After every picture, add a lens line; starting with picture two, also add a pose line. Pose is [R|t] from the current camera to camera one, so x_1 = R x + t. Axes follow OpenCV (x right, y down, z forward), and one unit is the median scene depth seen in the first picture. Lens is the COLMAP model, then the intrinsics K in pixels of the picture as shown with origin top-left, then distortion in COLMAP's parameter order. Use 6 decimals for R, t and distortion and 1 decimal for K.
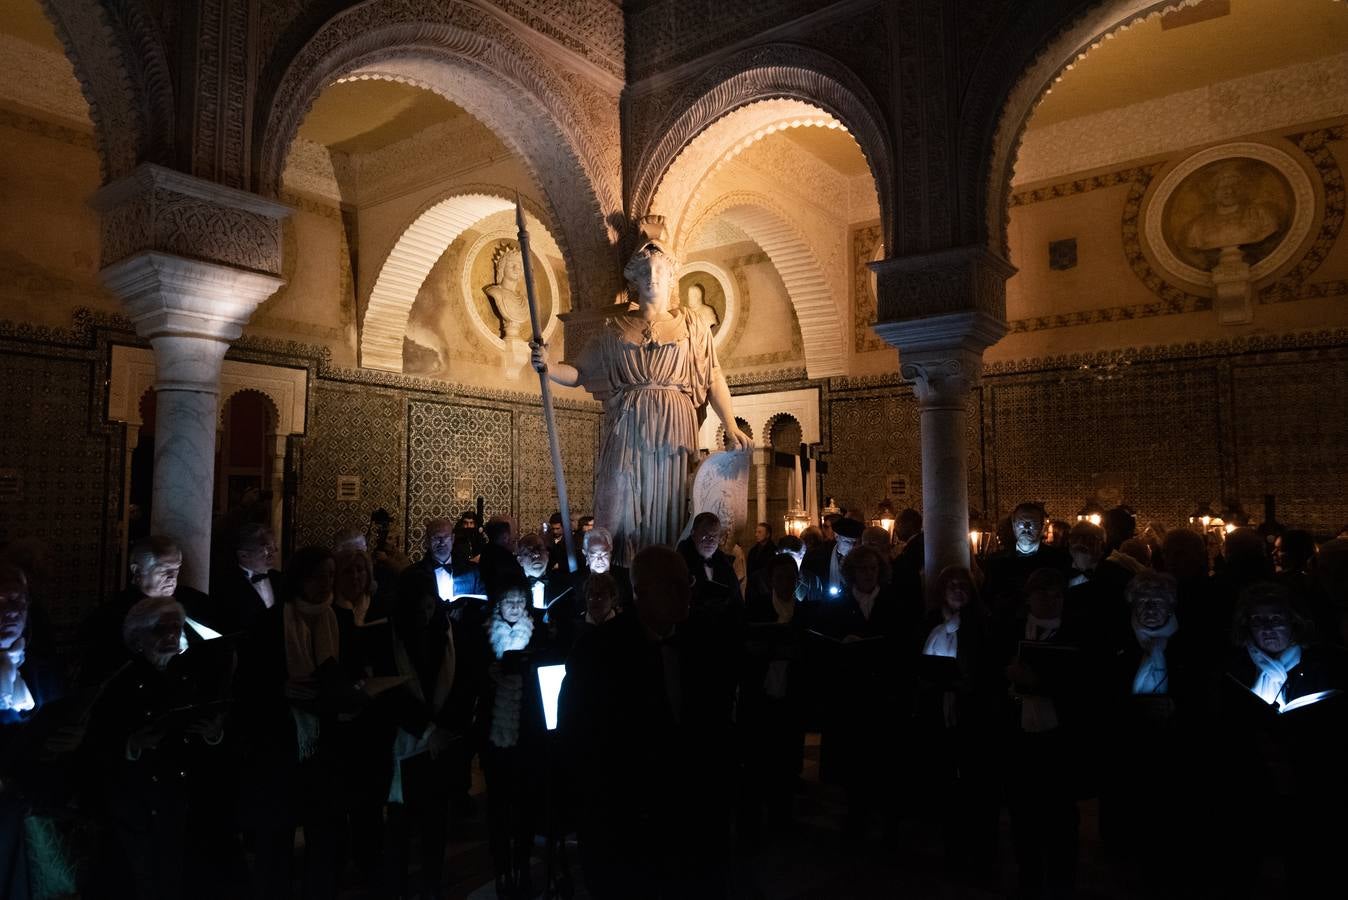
lens RADIAL K [[850.1, 0, 674.0], [0, 850.1, 450.0], [0, 0, 1]] dist [0.002829, -0.002581]
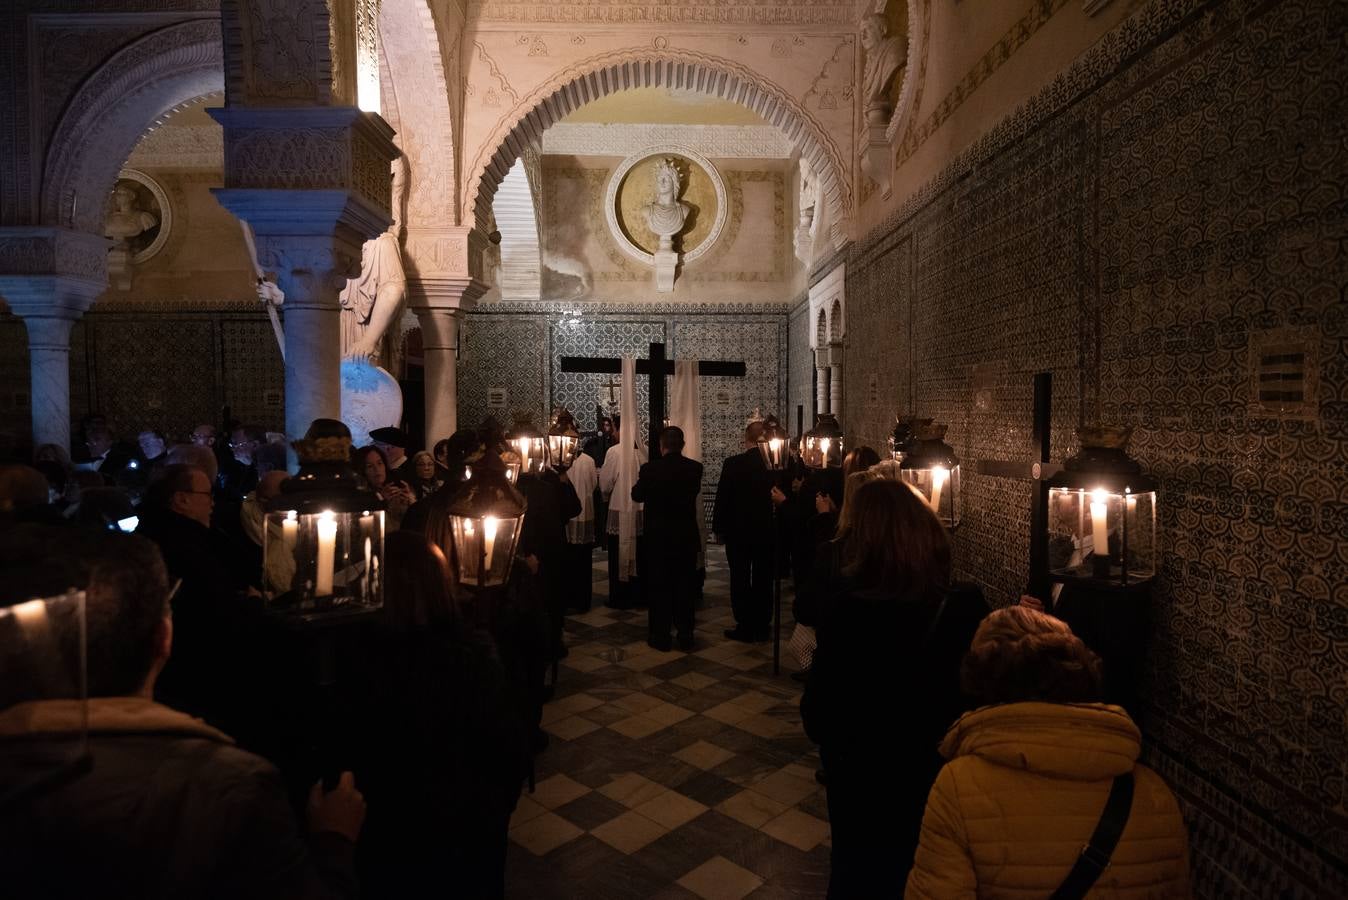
lens RADIAL K [[786.3, 0, 676.5], [0, 786.3, 438.1], [0, 0, 1]] dist [0.021955, -0.030470]
pose [[0.624983, 0.033361, -0.779925, 0.819542], [0.050705, 0.995242, 0.083202, 0.023641], [0.778990, -0.091546, 0.620318, 0.551622]]
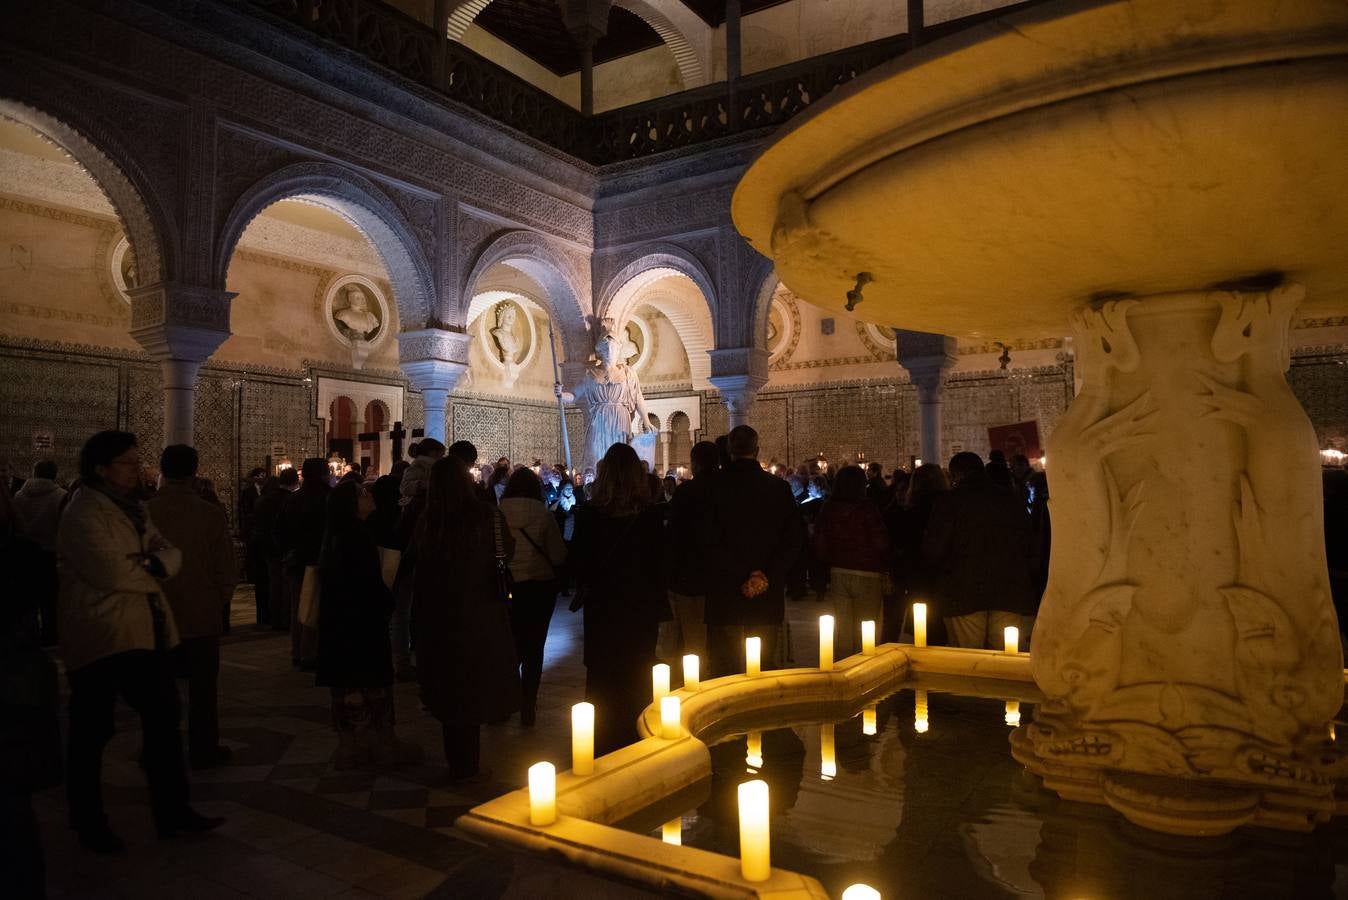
lens RADIAL K [[905.4, 0, 679.5], [0, 905.4, 457.6], [0, 0, 1]] dist [-0.063035, 0.000772]
pose [[0.994865, -0.002839, 0.101169, -0.063280], [0.000169, 0.999652, 0.026389, 0.001348], [-0.101209, -0.026237, 0.994519, -0.991262]]
